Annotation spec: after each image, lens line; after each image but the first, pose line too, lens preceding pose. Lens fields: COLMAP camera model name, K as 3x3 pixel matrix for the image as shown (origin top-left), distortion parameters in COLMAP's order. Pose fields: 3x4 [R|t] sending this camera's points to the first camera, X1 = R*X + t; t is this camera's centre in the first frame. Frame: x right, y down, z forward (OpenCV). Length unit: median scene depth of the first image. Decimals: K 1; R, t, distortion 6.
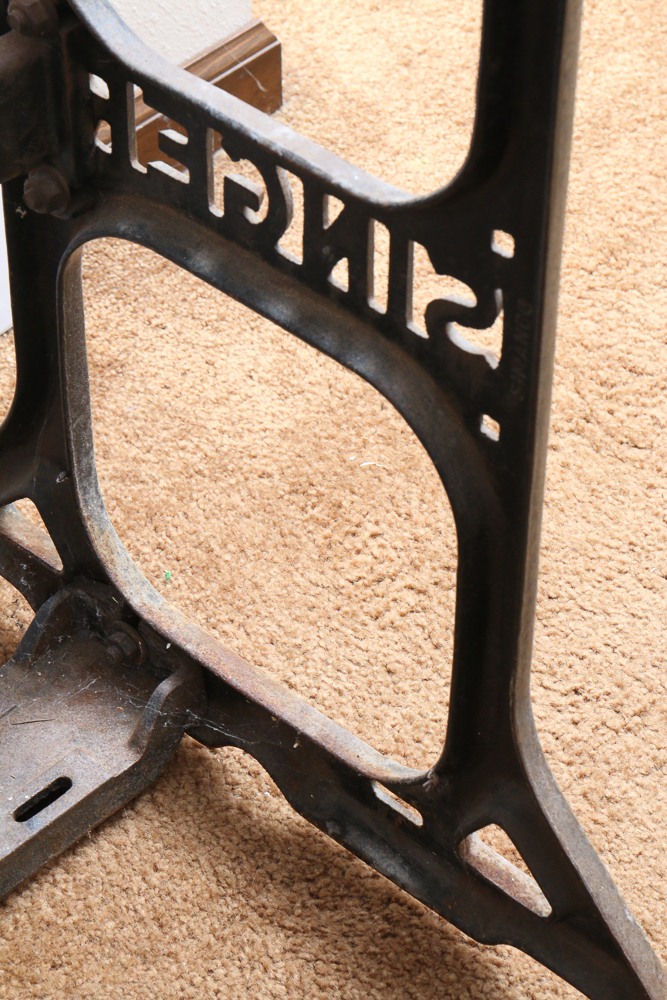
lens RADIAL K [[3286.6, 0, 335.1], [0, 3286.6, 499.6], [0, 0, 1]] dist [0.245183, 0.000000]
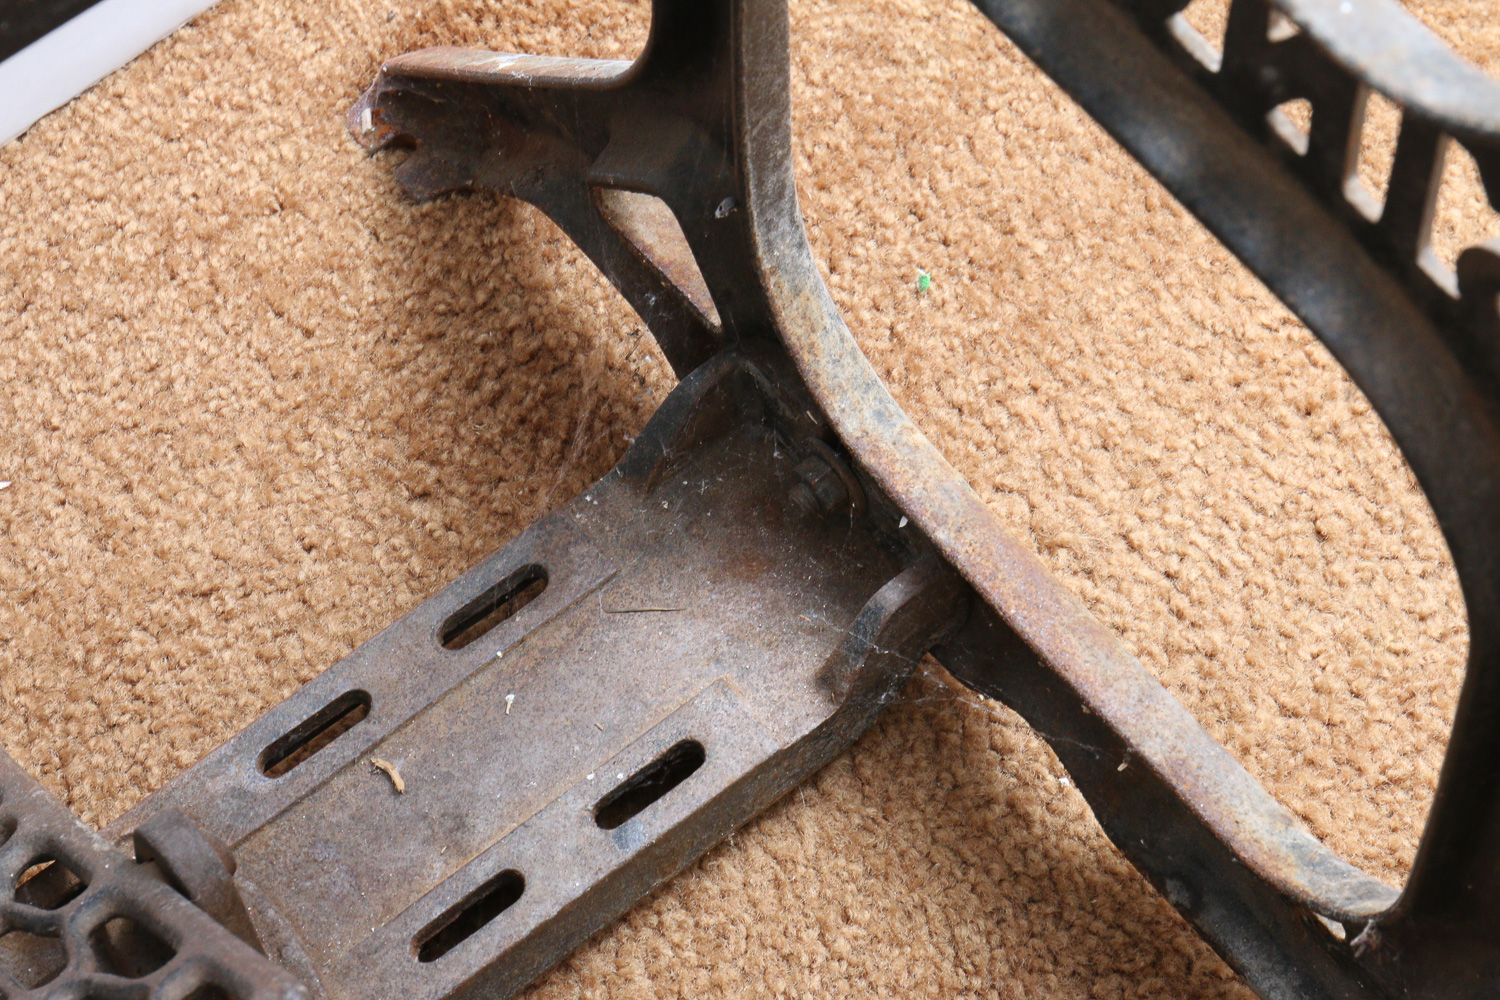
lens RADIAL K [[4938.2, 0, 747.0], [0, 4938.2, 499.8], [0, 0, 1]] dist [0.194995, 0.000000]
pose [[0.991159, 0.105363, -0.080634, -0.011699], [-0.072474, 0.939018, 0.336144, -0.222610], [0.111134, -0.327328, 0.938353, 0.248383]]
